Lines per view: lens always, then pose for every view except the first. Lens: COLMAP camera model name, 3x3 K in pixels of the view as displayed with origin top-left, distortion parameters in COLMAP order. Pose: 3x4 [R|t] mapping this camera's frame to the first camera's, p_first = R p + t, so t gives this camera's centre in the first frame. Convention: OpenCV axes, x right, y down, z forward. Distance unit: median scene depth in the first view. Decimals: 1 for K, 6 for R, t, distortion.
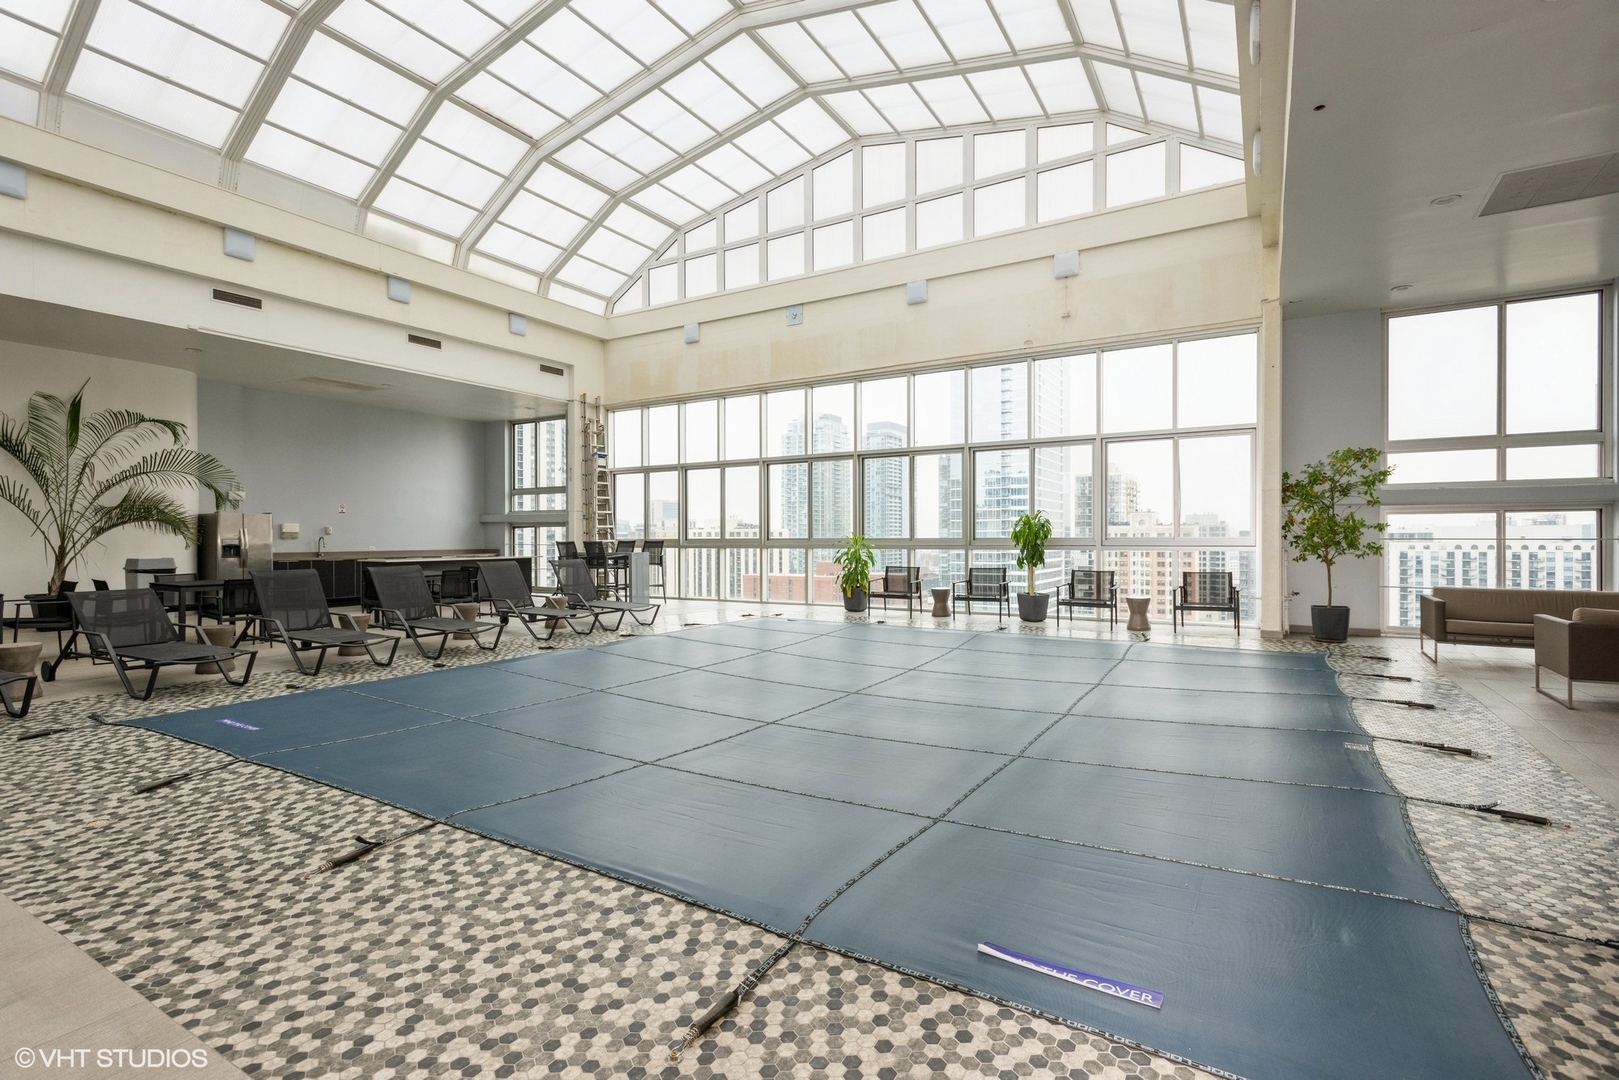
lens RADIAL K [[765.6, 0, 868.0], [0, 765.6, 529.2], [0, 0, 1]] dist [0.019828, -0.000057]
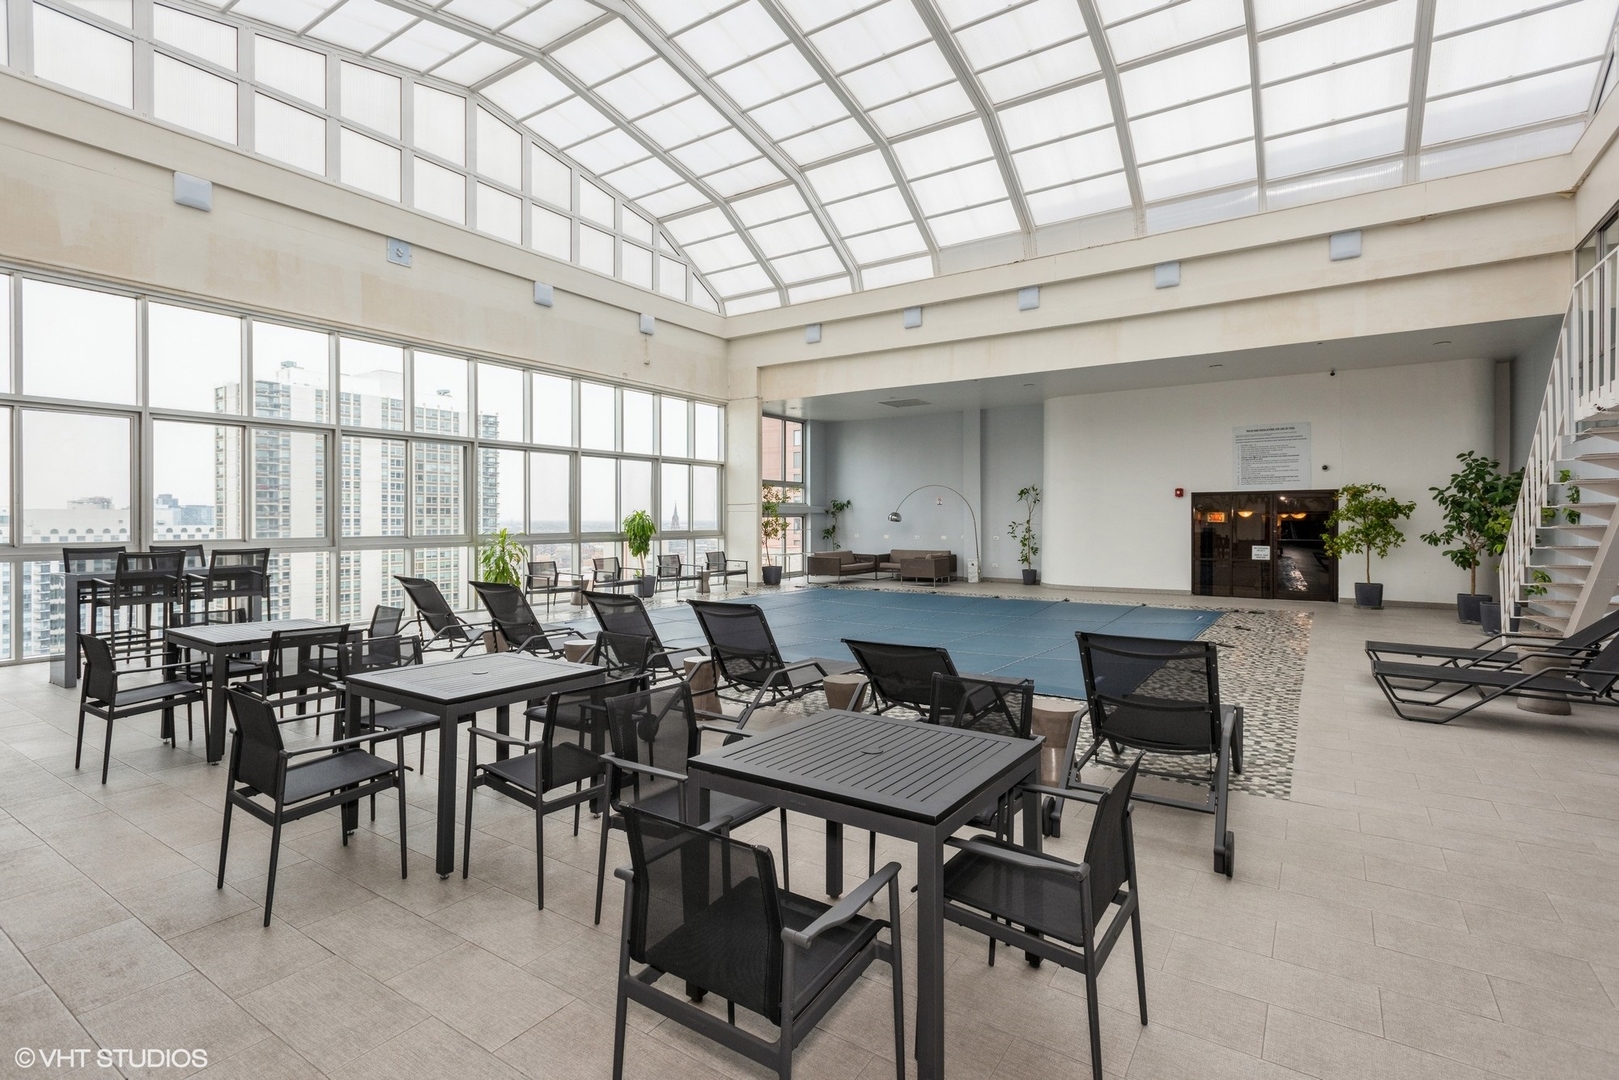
lens RADIAL K [[765.6, 0, 868.0], [0, 765.6, 529.2], [0, 0, 1]] dist [0.019828, -0.000057]
pose [[0.027087, 0.005328, 0.999619, -1.044900], [0.003158, 0.999980, -0.005416, 0.013717], [-0.999628, 0.003303, 0.027069, 0.593902]]
